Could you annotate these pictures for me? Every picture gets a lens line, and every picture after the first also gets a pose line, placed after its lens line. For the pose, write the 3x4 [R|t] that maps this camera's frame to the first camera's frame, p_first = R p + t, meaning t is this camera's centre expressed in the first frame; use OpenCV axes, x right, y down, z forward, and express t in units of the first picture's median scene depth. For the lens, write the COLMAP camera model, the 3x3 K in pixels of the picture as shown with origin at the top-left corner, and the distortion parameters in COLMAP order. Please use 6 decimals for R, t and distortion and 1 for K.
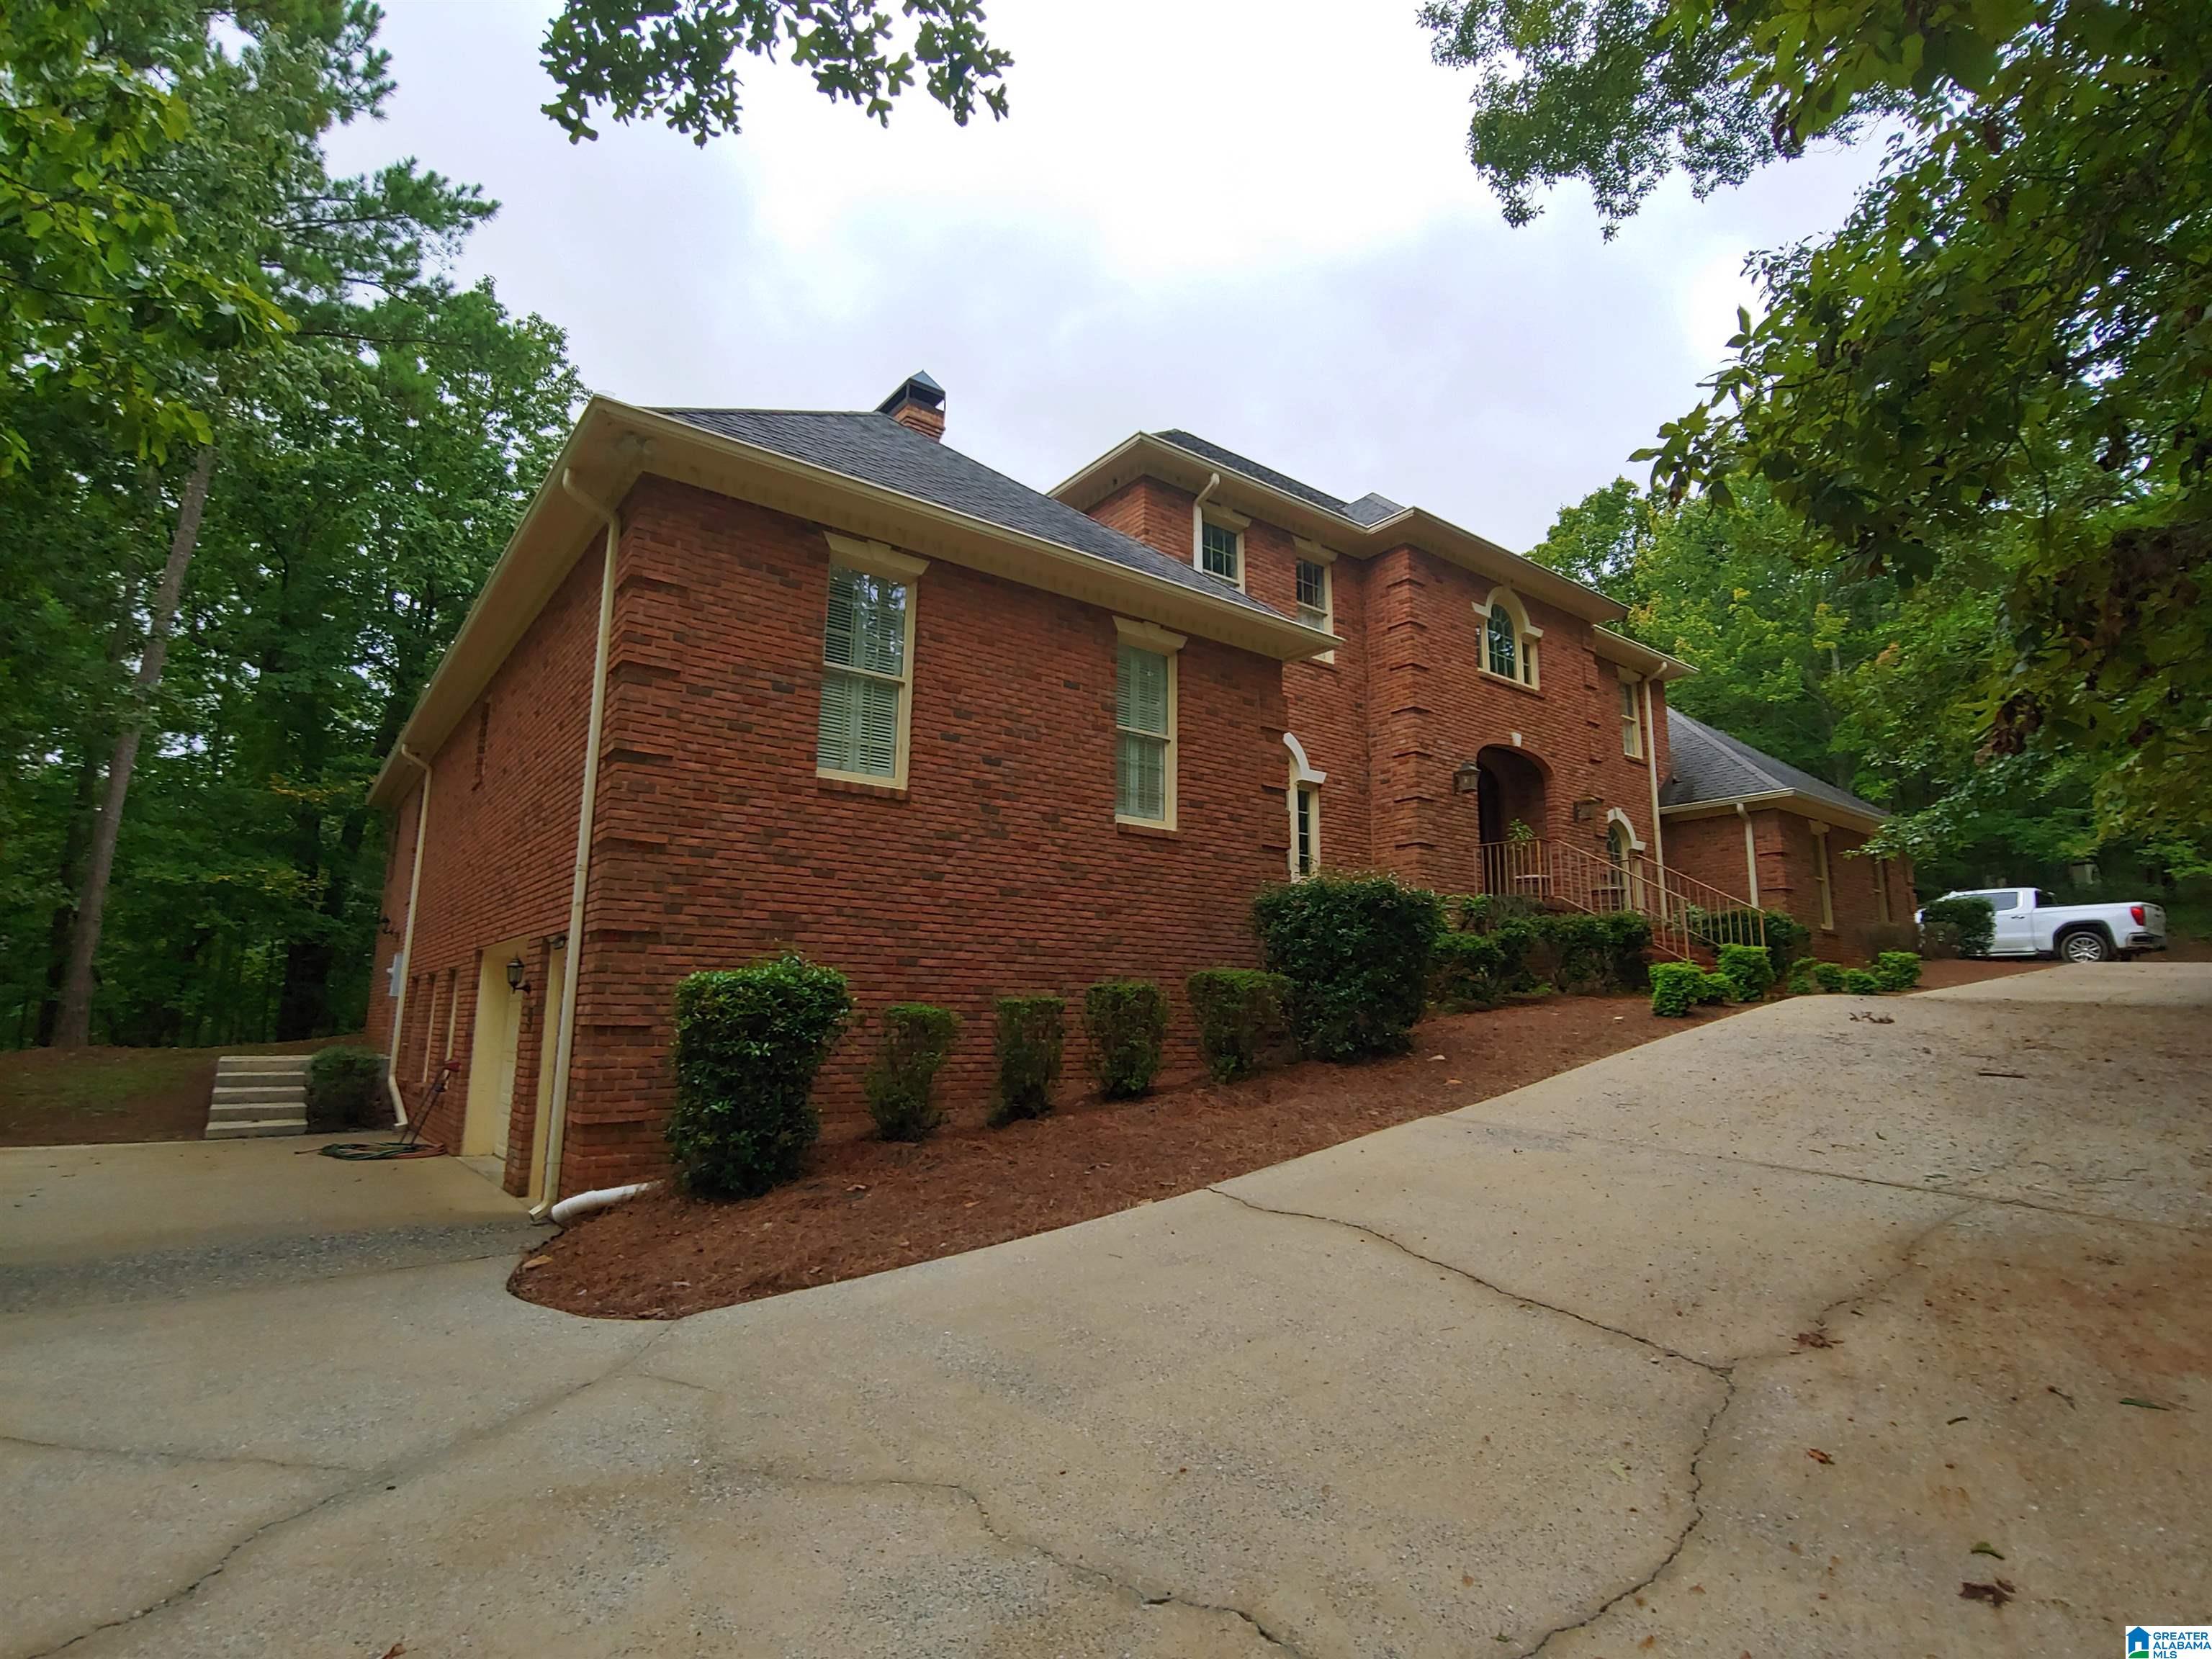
lens RADIAL K [[1098.6, 0, 1106.0], [0, 1098.6, 829.5], [0, 0, 1]] dist [0.001102, 0.000118]
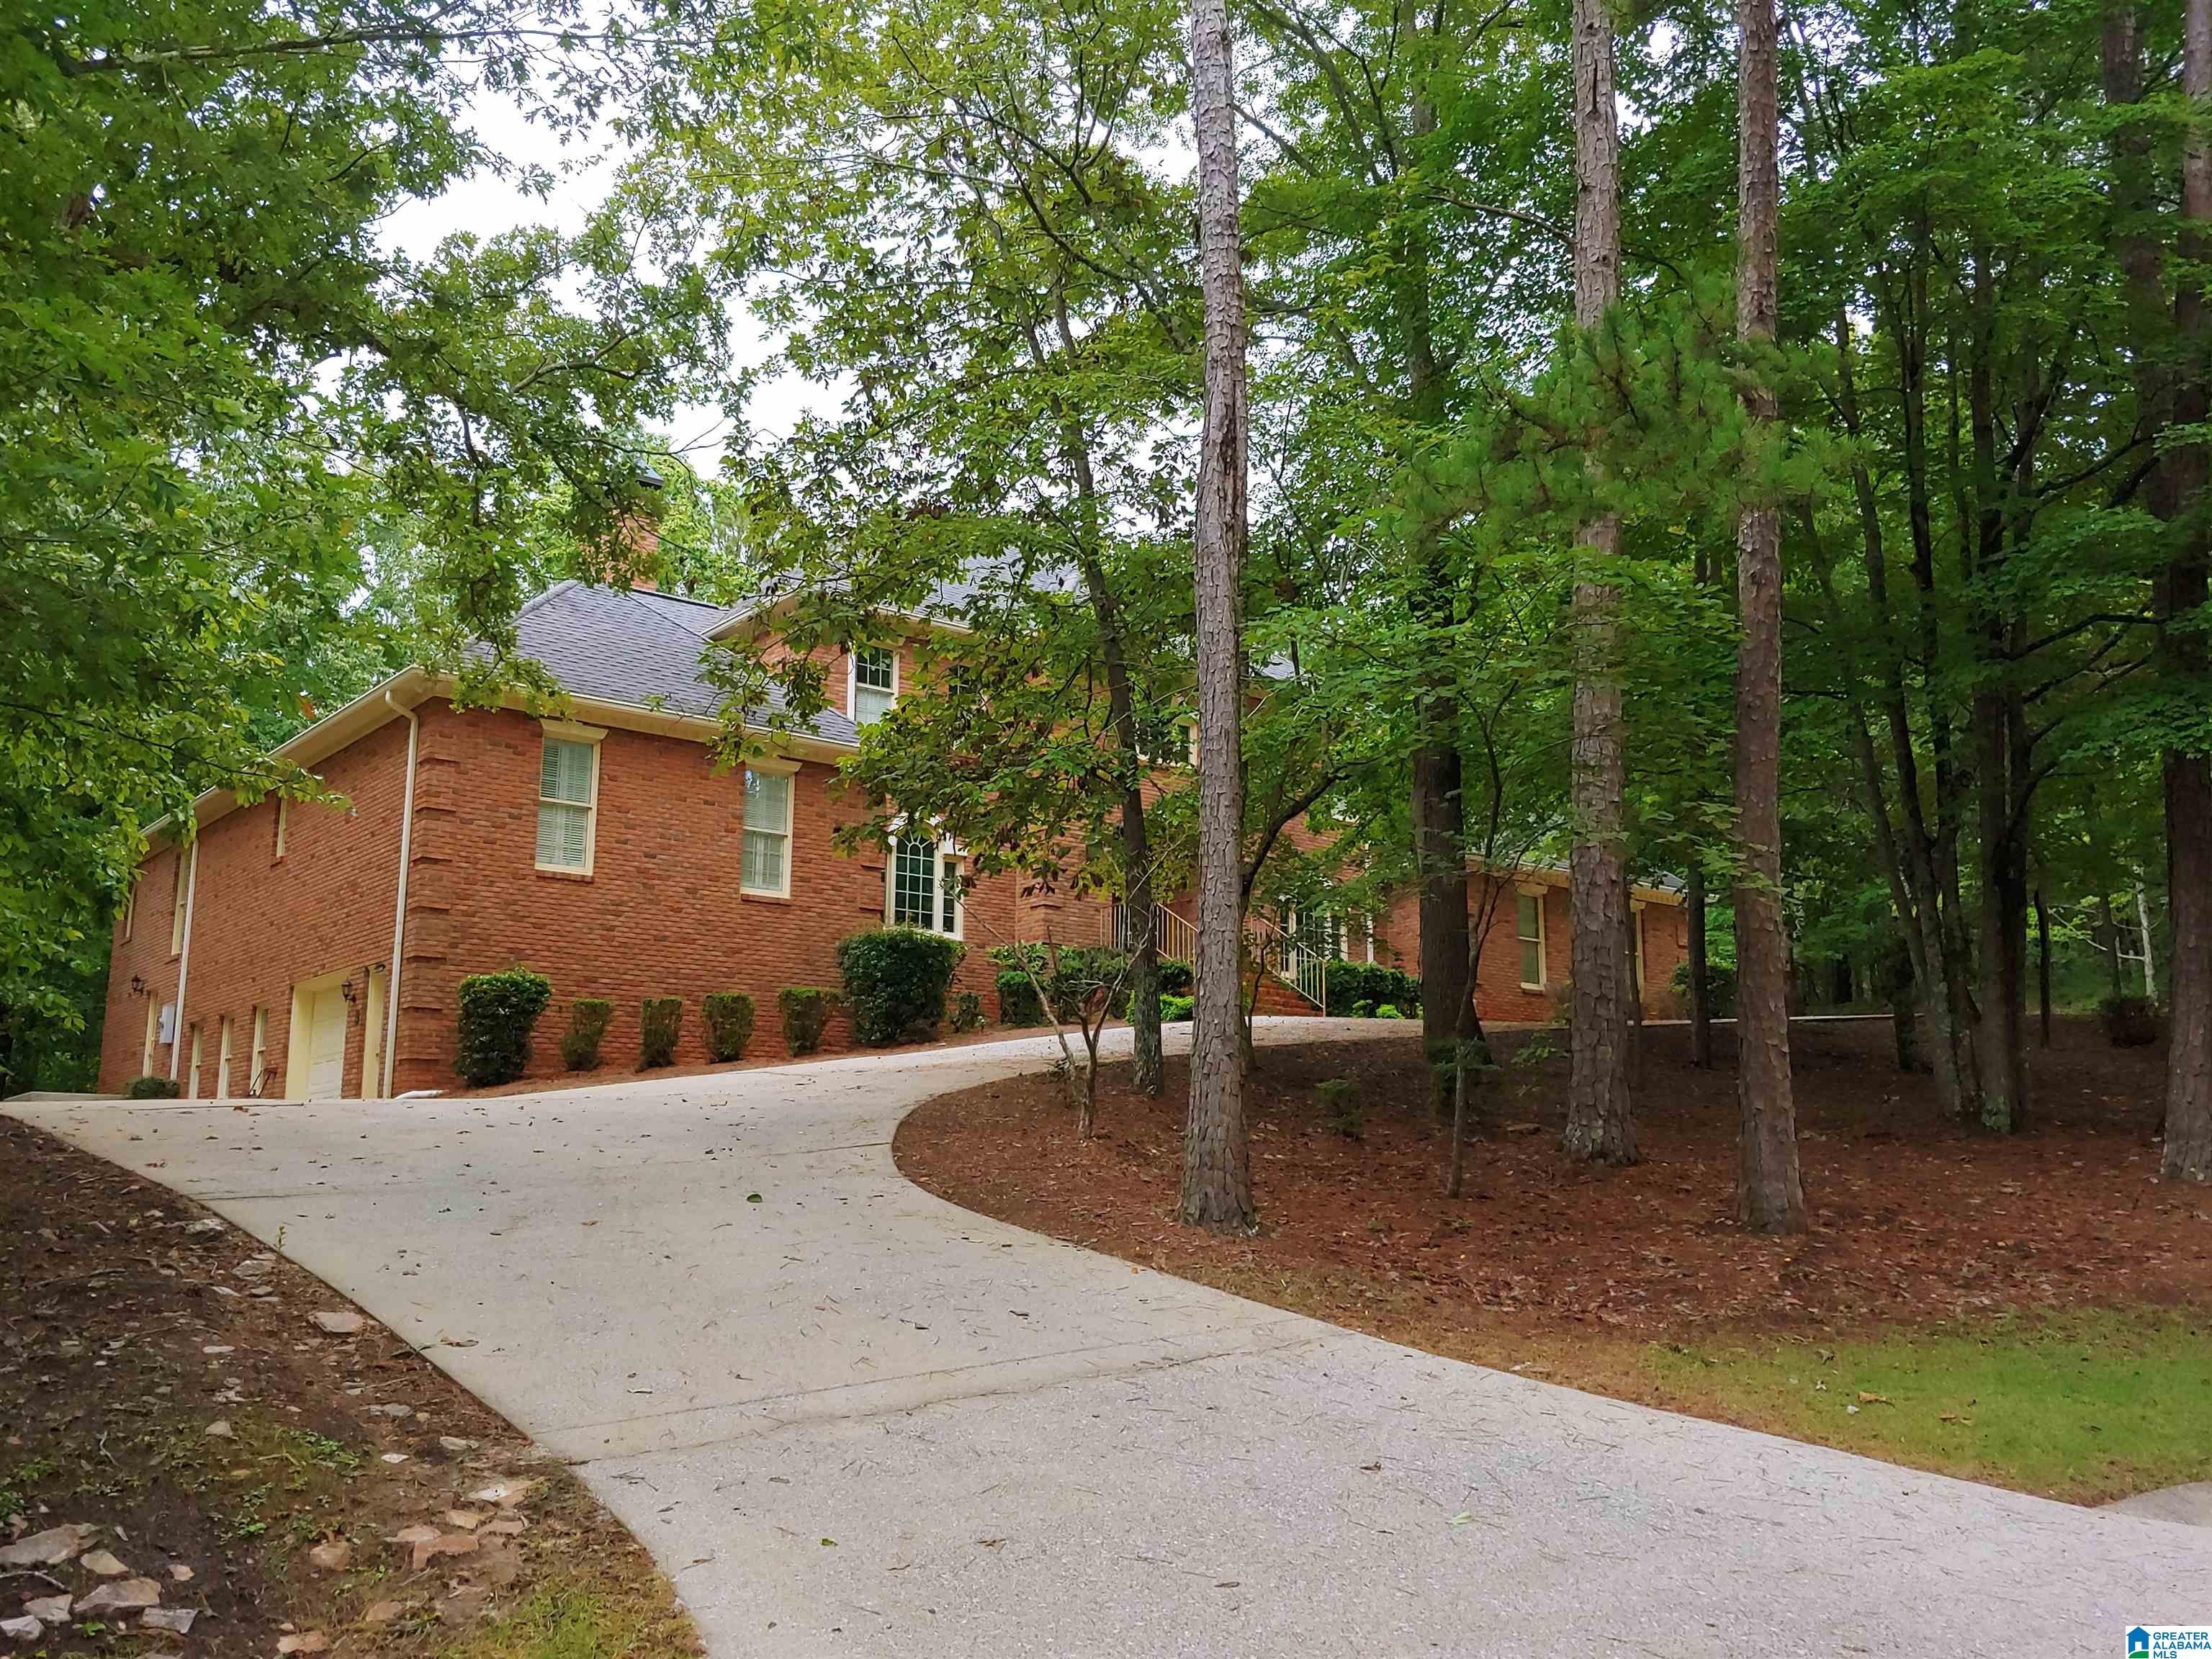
lens RADIAL K [[1674.3, 0, 1106.0], [0, 1674.3, 829.5], [0, 0, 1]] dist [-0.001986, -0.002757]
pose [[0.997976, -0.003708, 0.063477, 0.414560], [0.005845, 0.999421, -0.033513, -0.016054], [-0.063316, 0.033816, 0.997420, -1.498934]]
